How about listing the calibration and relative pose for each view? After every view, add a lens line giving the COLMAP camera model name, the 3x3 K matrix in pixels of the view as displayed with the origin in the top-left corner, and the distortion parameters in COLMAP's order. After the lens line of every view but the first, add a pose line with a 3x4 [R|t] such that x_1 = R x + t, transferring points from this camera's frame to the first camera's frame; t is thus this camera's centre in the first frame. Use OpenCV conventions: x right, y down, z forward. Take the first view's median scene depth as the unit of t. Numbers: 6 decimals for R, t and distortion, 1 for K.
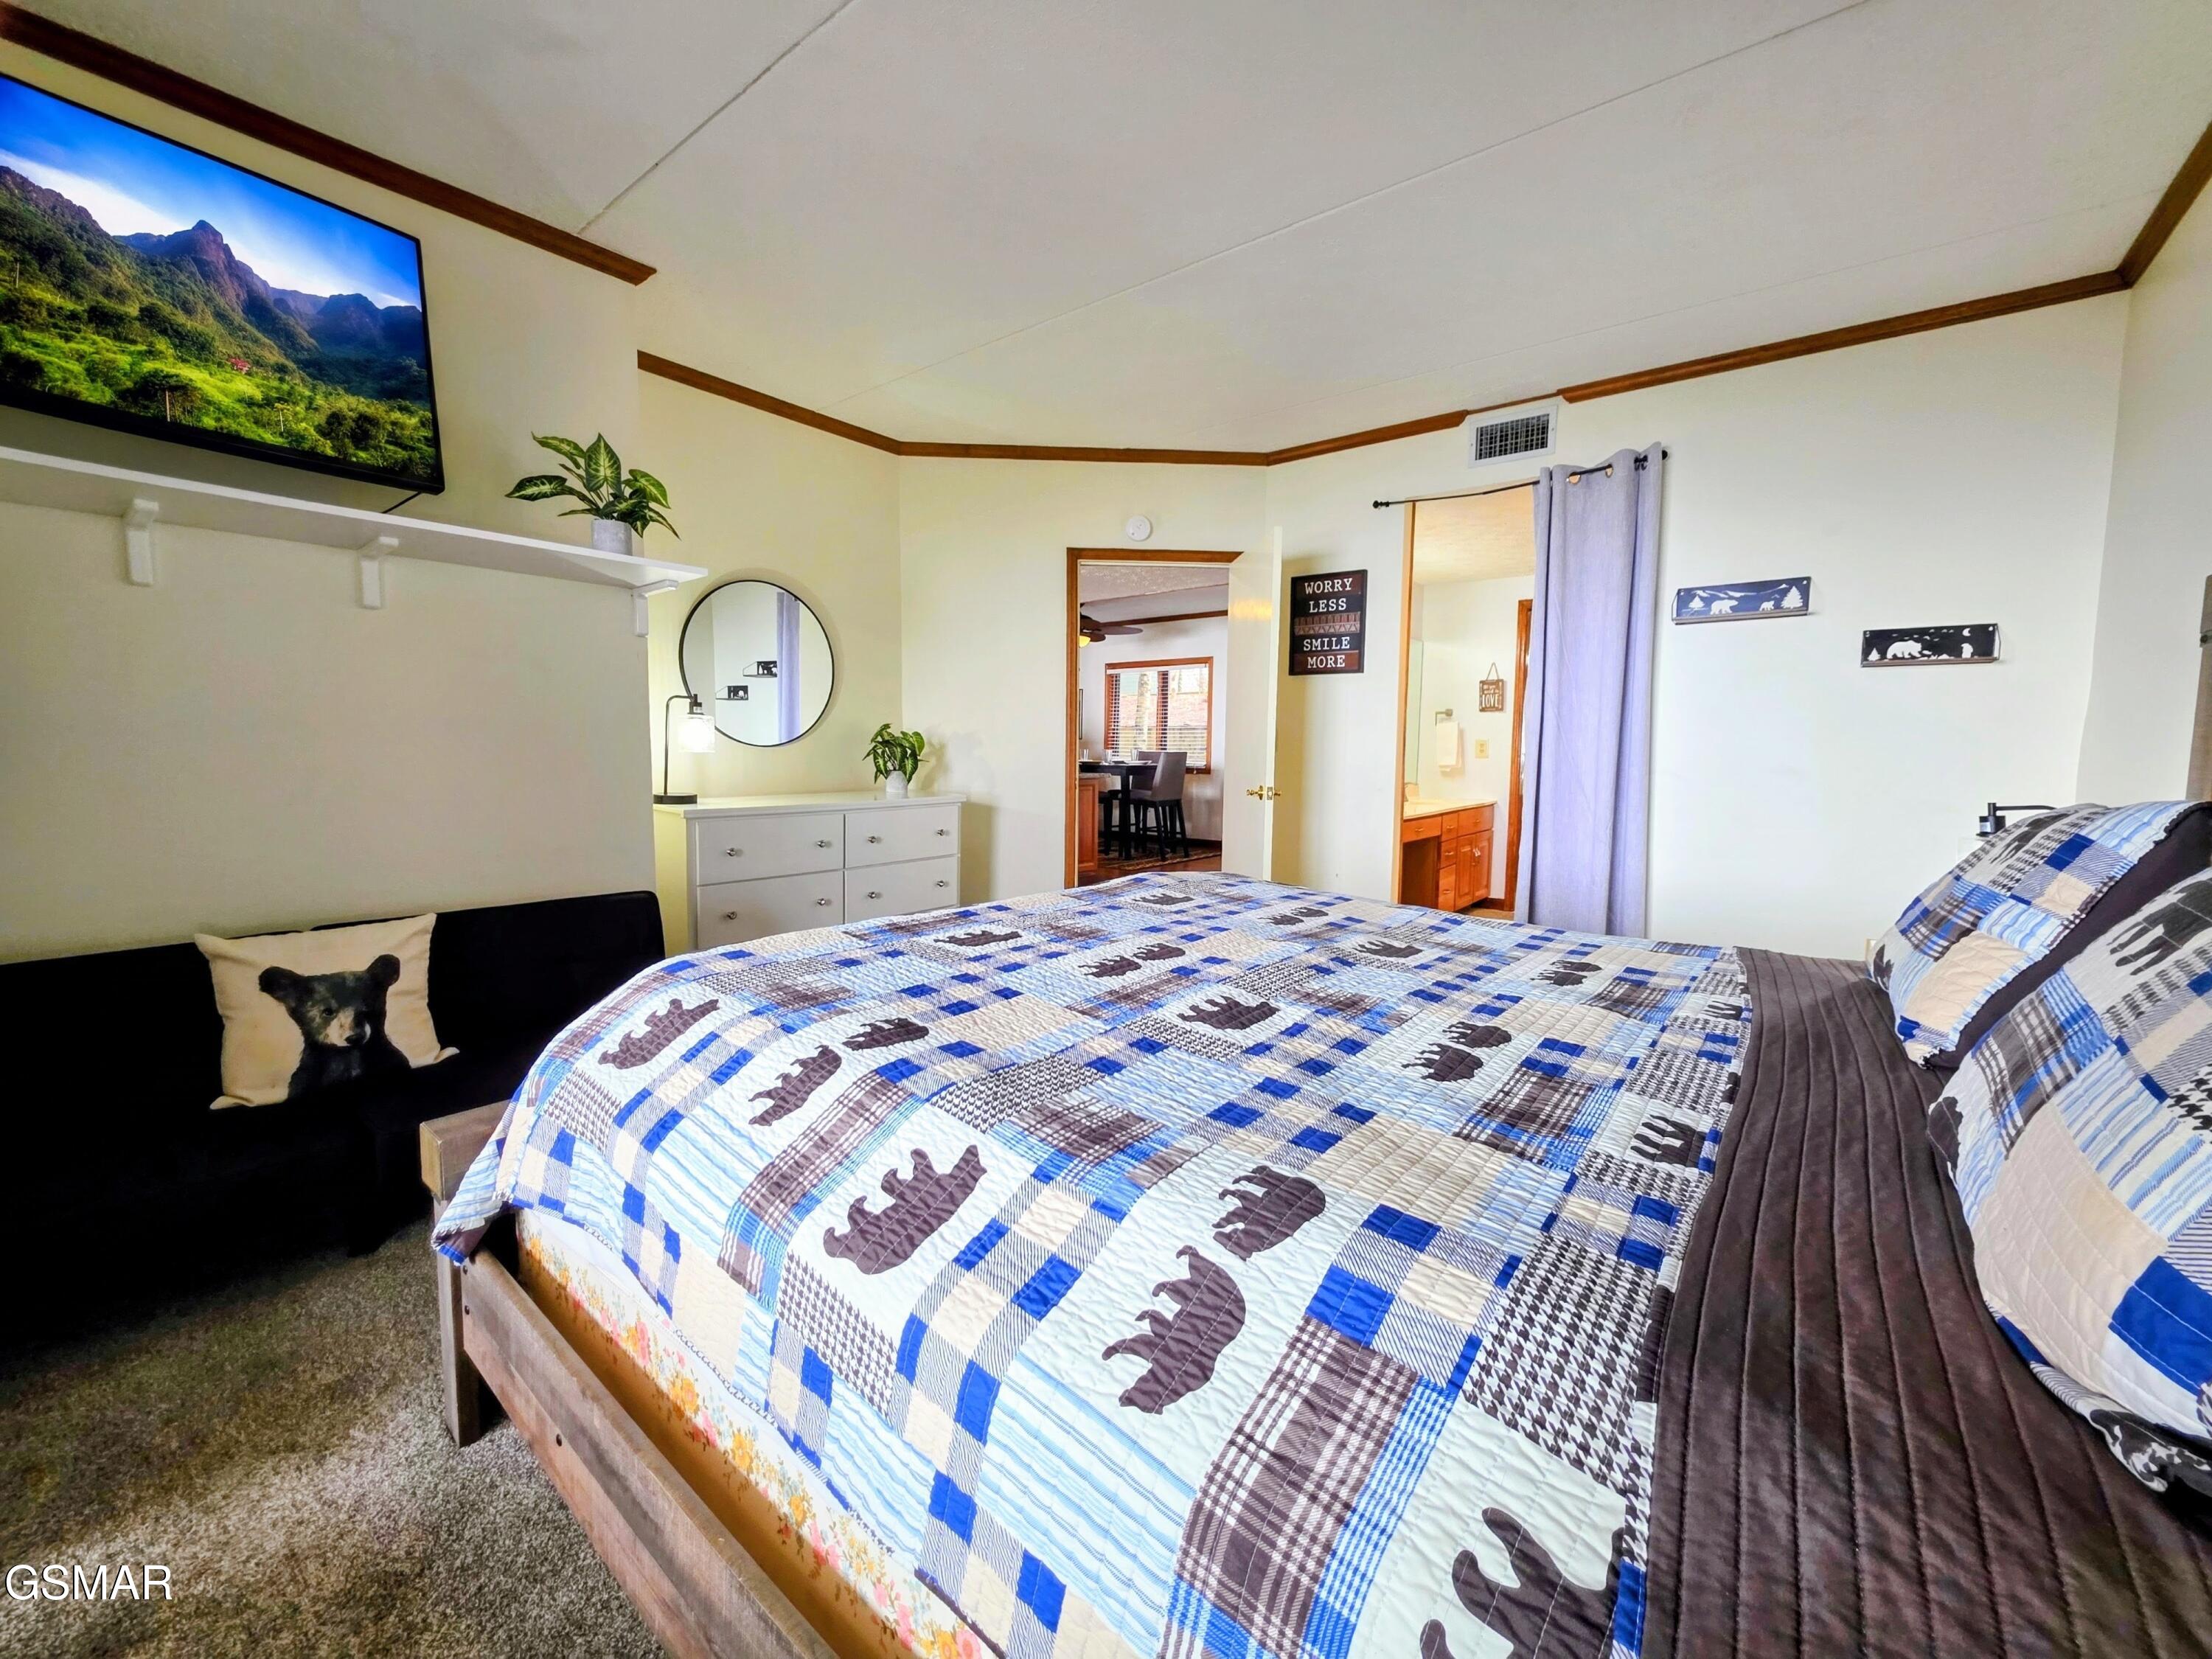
lens RADIAL K [[915.9, 0, 1108.6], [0, 915.9, 826.3], [0, 0, 1]] dist [0.000762, -0.000671]
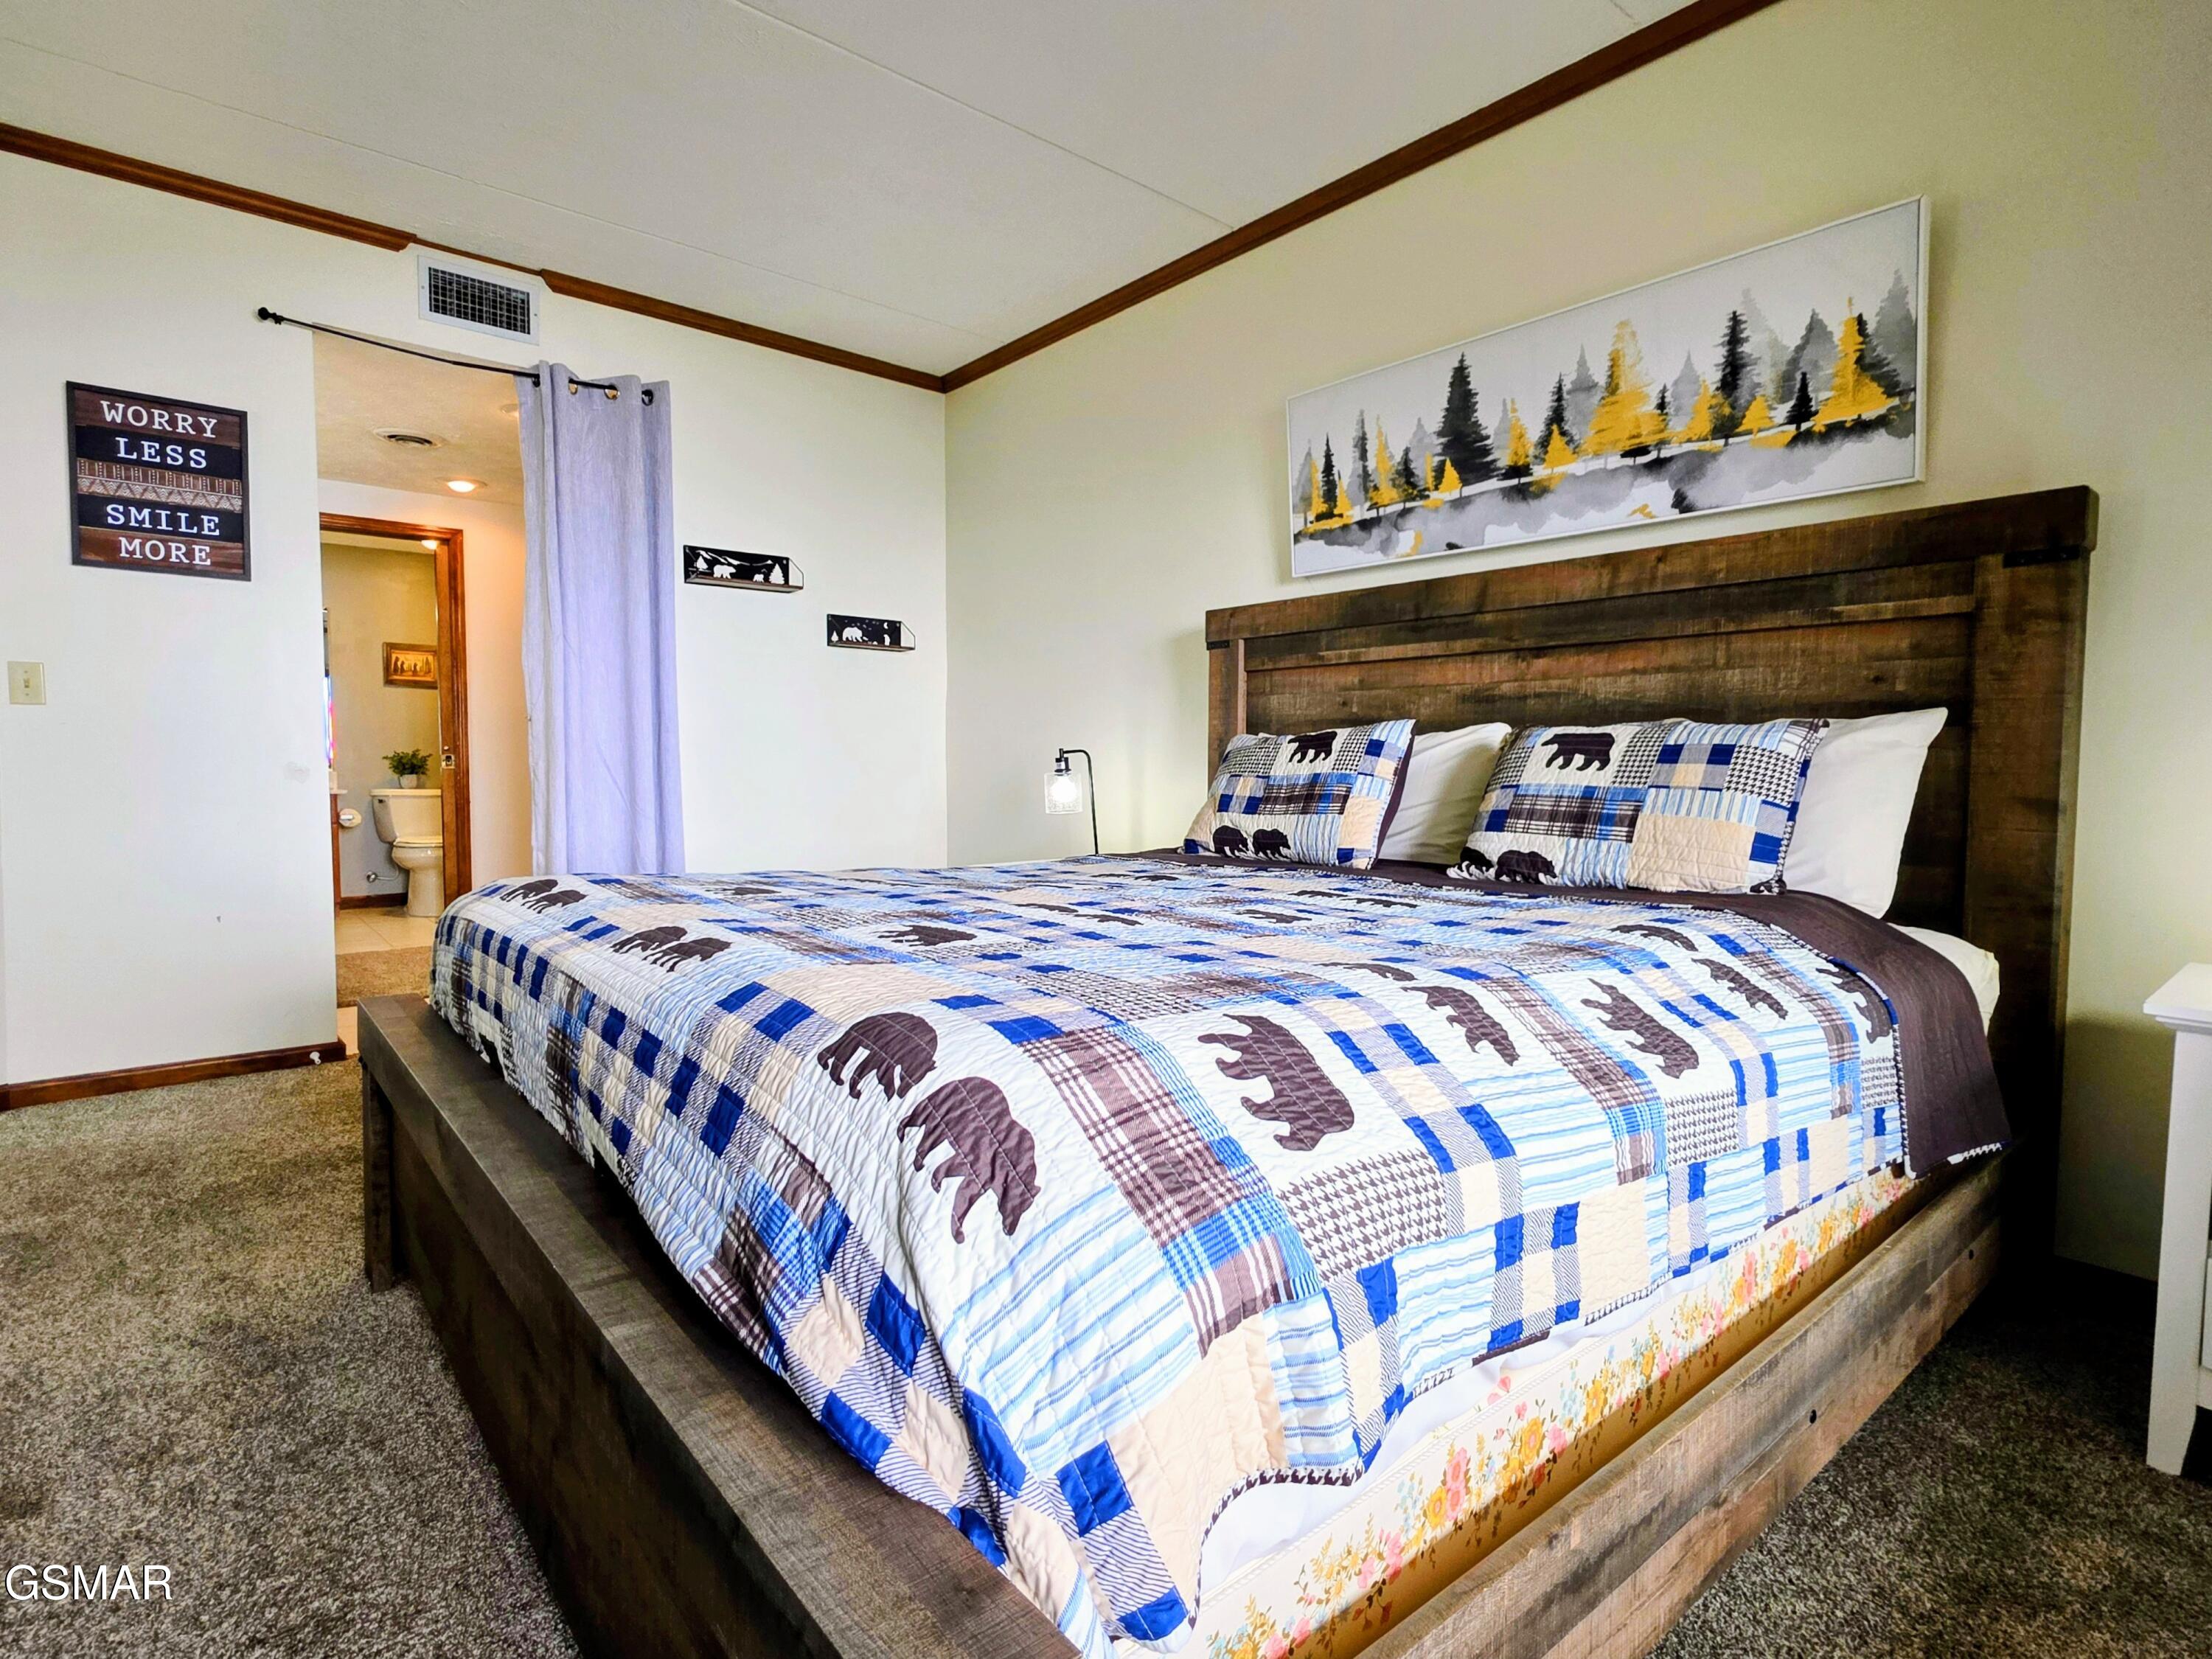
lens RADIAL K [[1154.4, 0, 1112.0], [0, 1154.4, 826.9], [0, 0, 1]] dist [0.000781, 0.003497]
pose [[0.162038, -0.061486, 0.984867, -0.523763], [0.085991, 0.995140, 0.047979, 0.010702], [-0.983031, 0.076916, 0.166538, 0.417405]]
